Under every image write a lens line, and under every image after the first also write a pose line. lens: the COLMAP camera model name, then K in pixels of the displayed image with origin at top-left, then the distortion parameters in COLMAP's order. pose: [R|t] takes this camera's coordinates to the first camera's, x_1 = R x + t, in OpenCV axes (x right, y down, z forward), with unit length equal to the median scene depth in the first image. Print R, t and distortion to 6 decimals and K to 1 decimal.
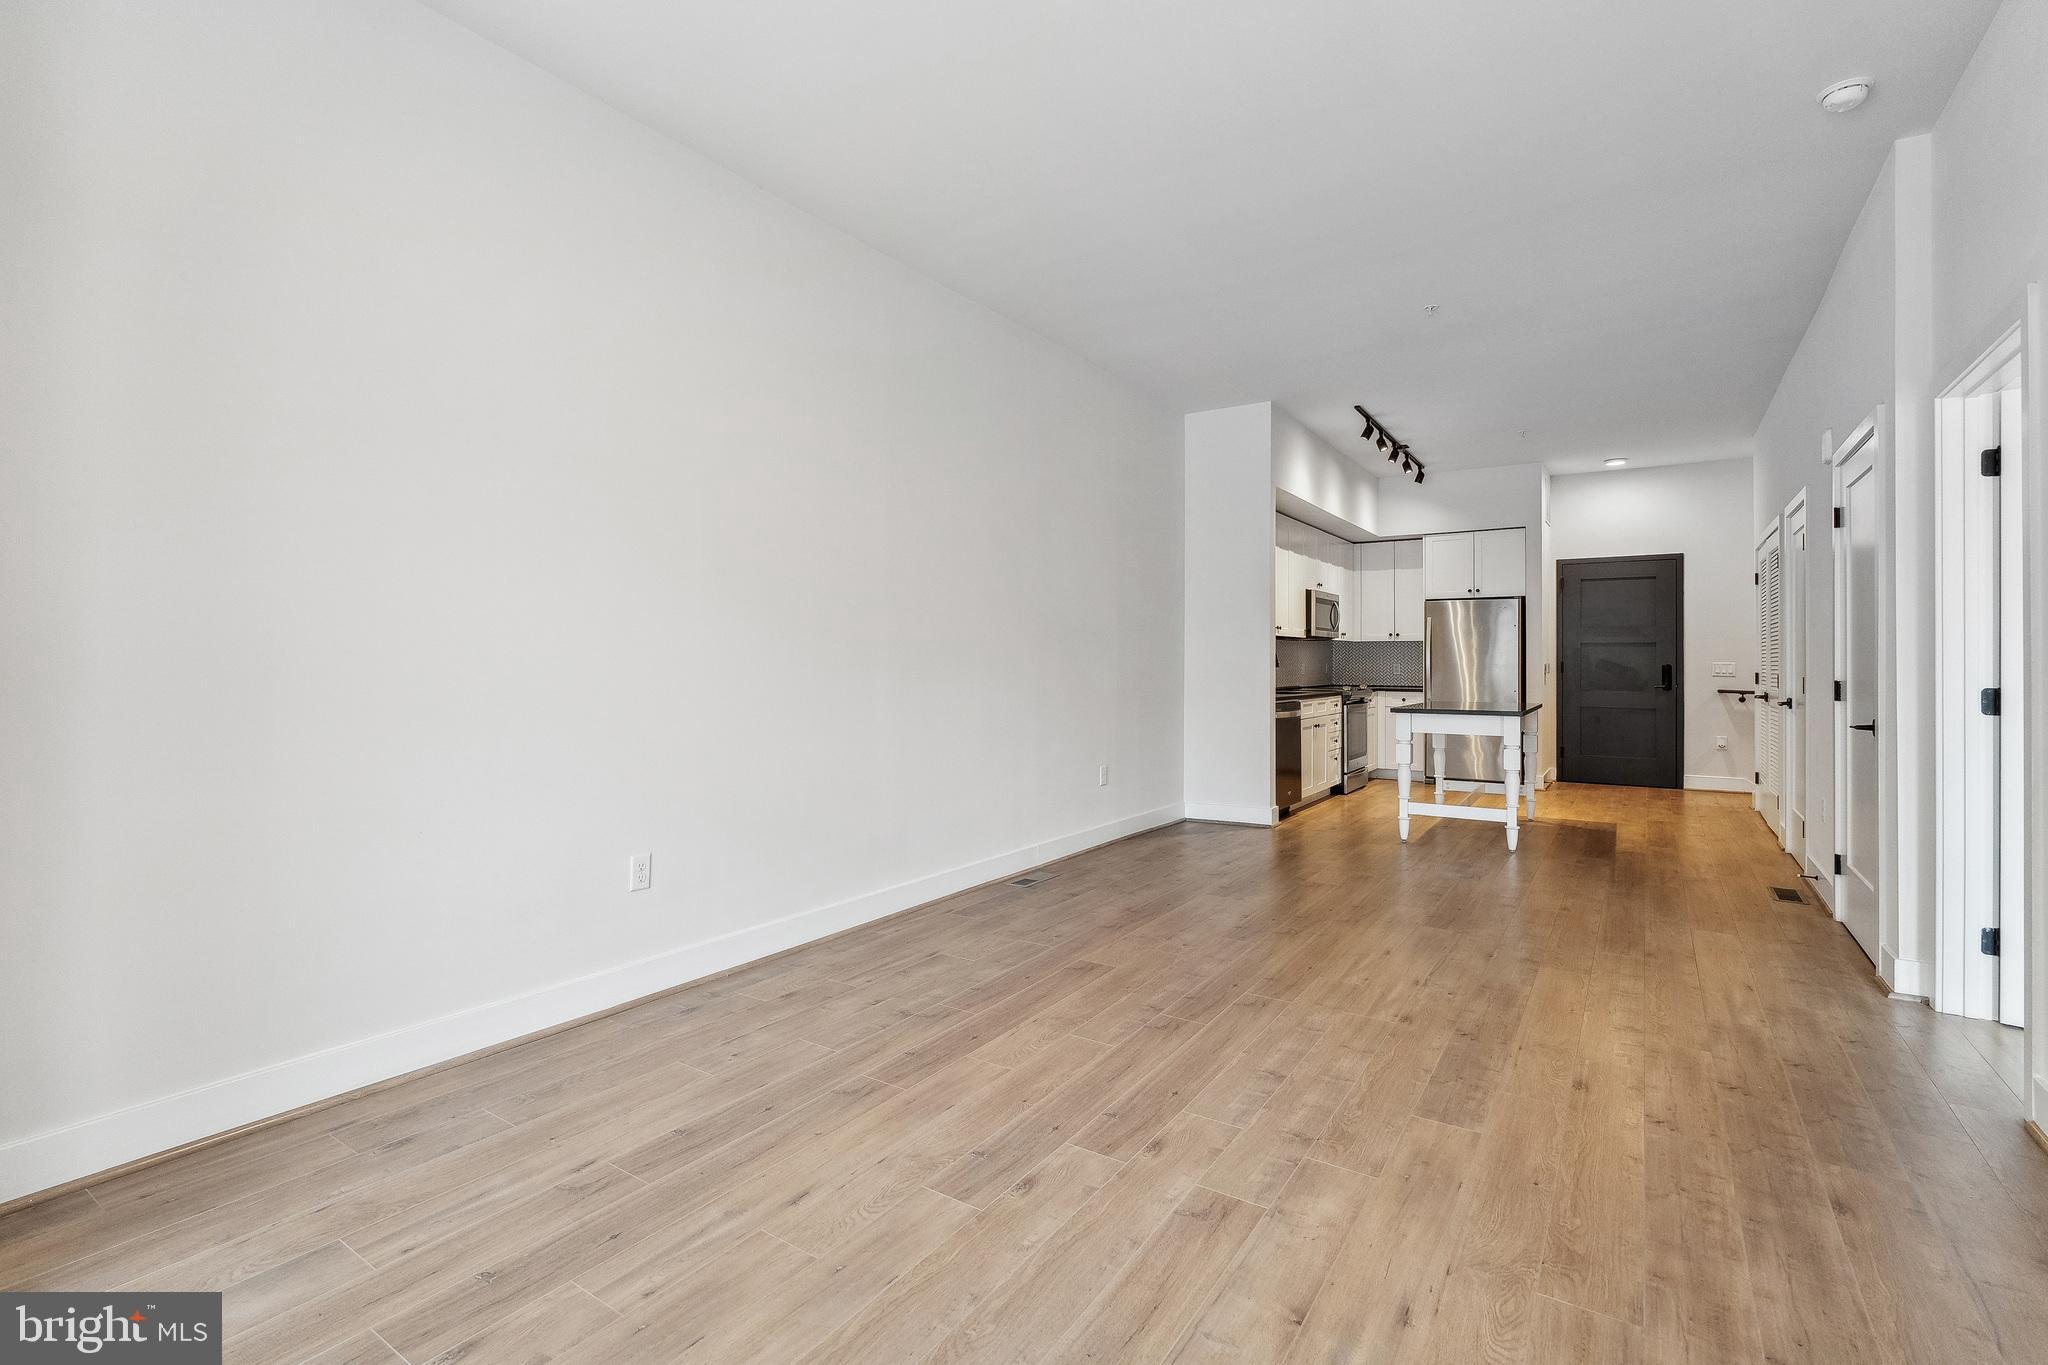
lens RADIAL K [[925.7, 0, 1030.7], [0, 925.7, 662.1], [0, 0, 1]] dist [-0.004045, 0.001395]
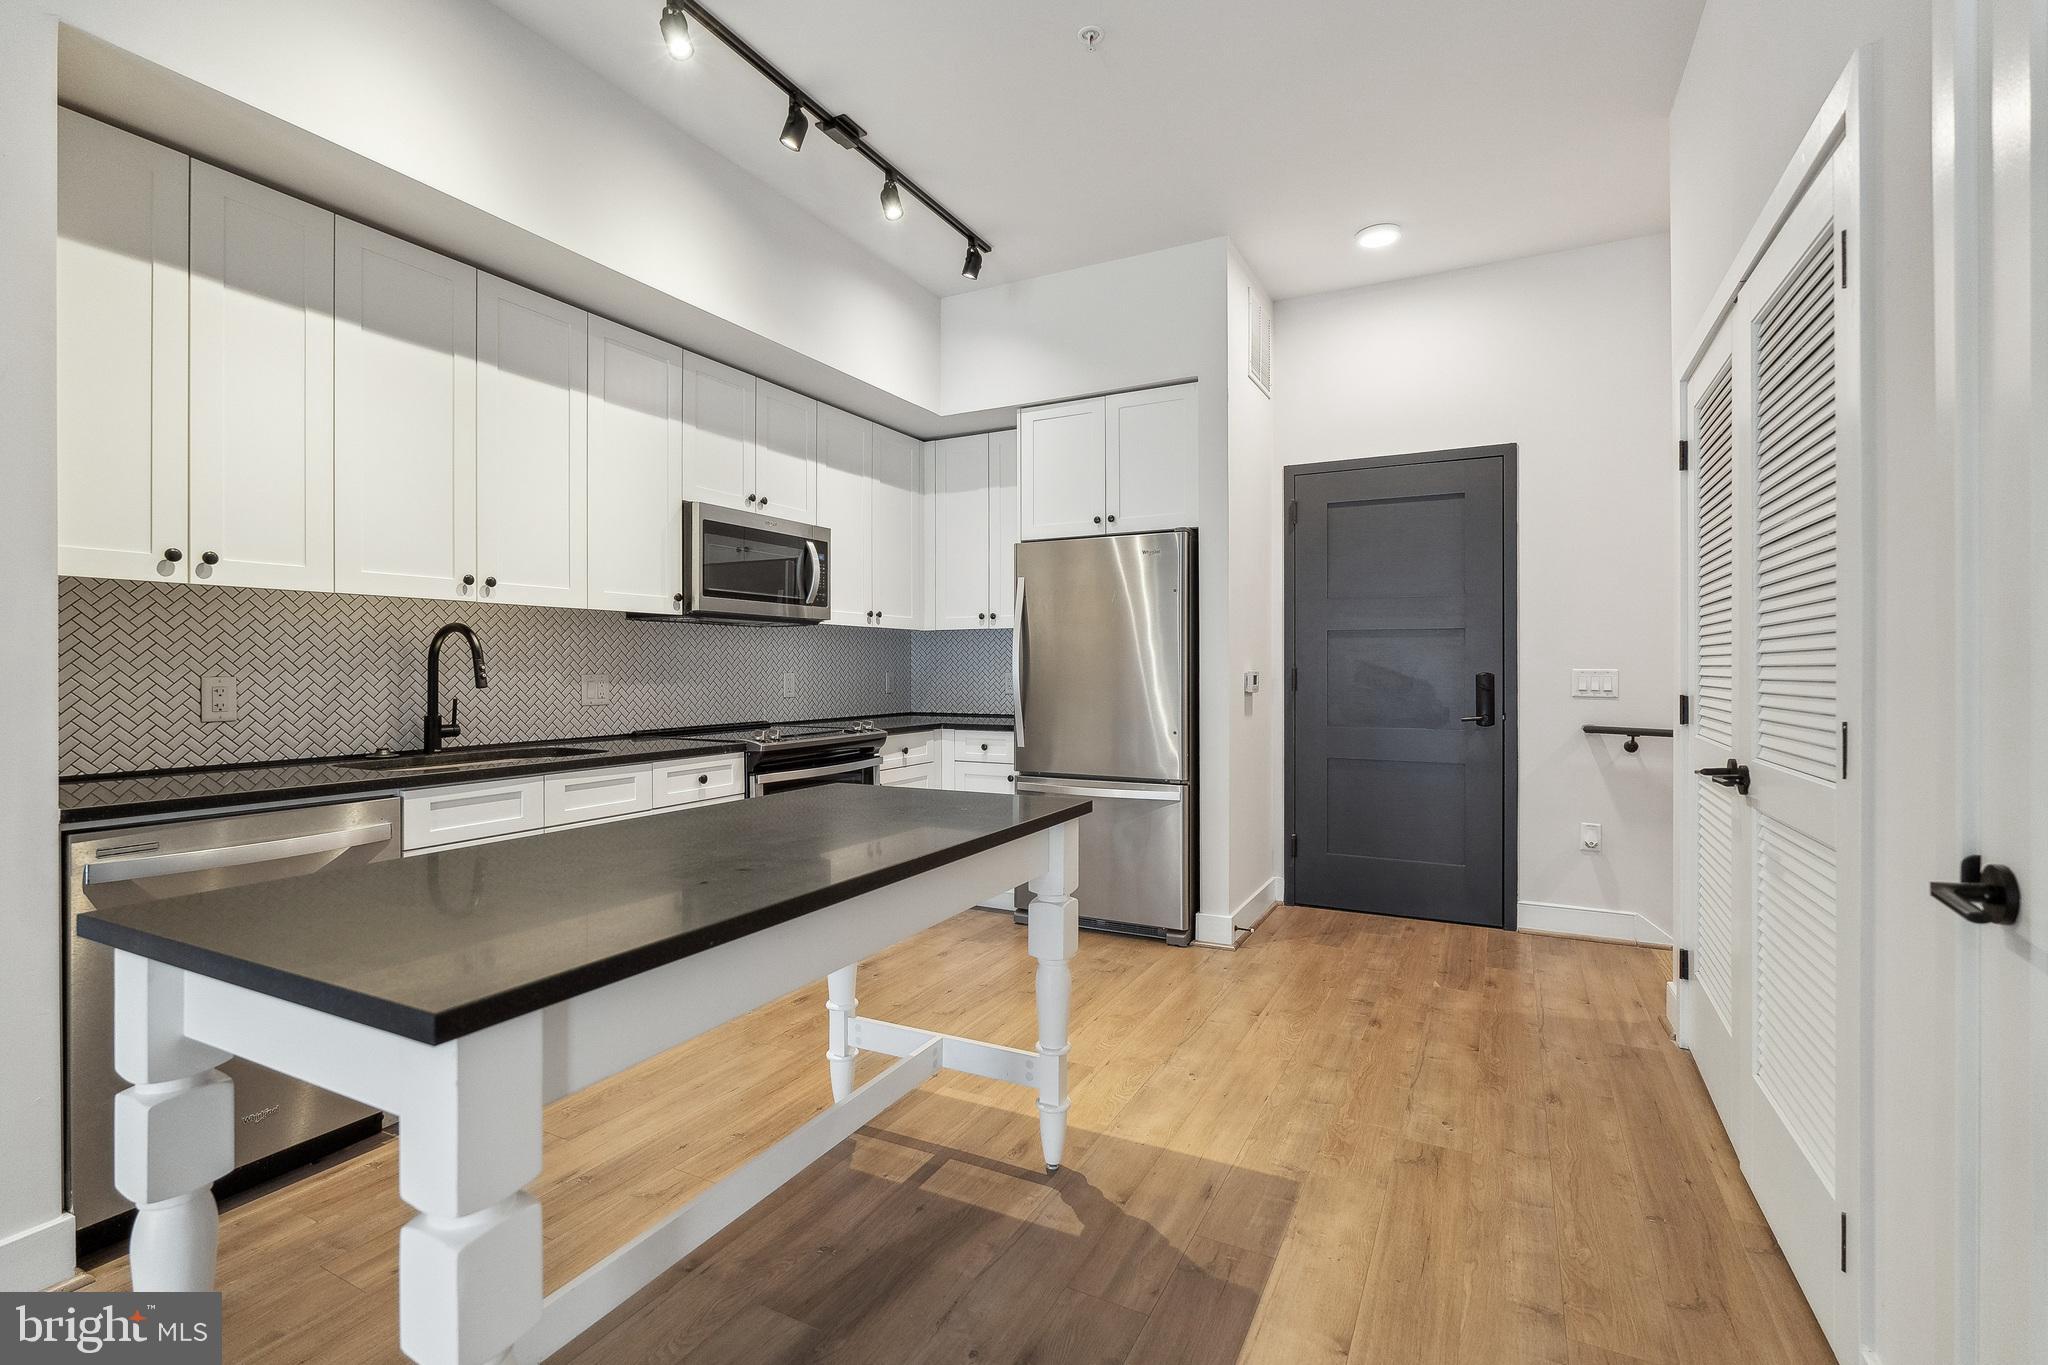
lens RADIAL K [[925.7, 0, 1027.2], [0, 925.7, 680.2], [0, 0, 1]] dist [-0.004045, 0.001395]
pose [[0.994323, -0.004518, 0.106304, 0.395637], [0.003633, 0.999957, 0.008518, 0.001465], [-0.106337, -0.008083, 0.994297, 0.539702]]
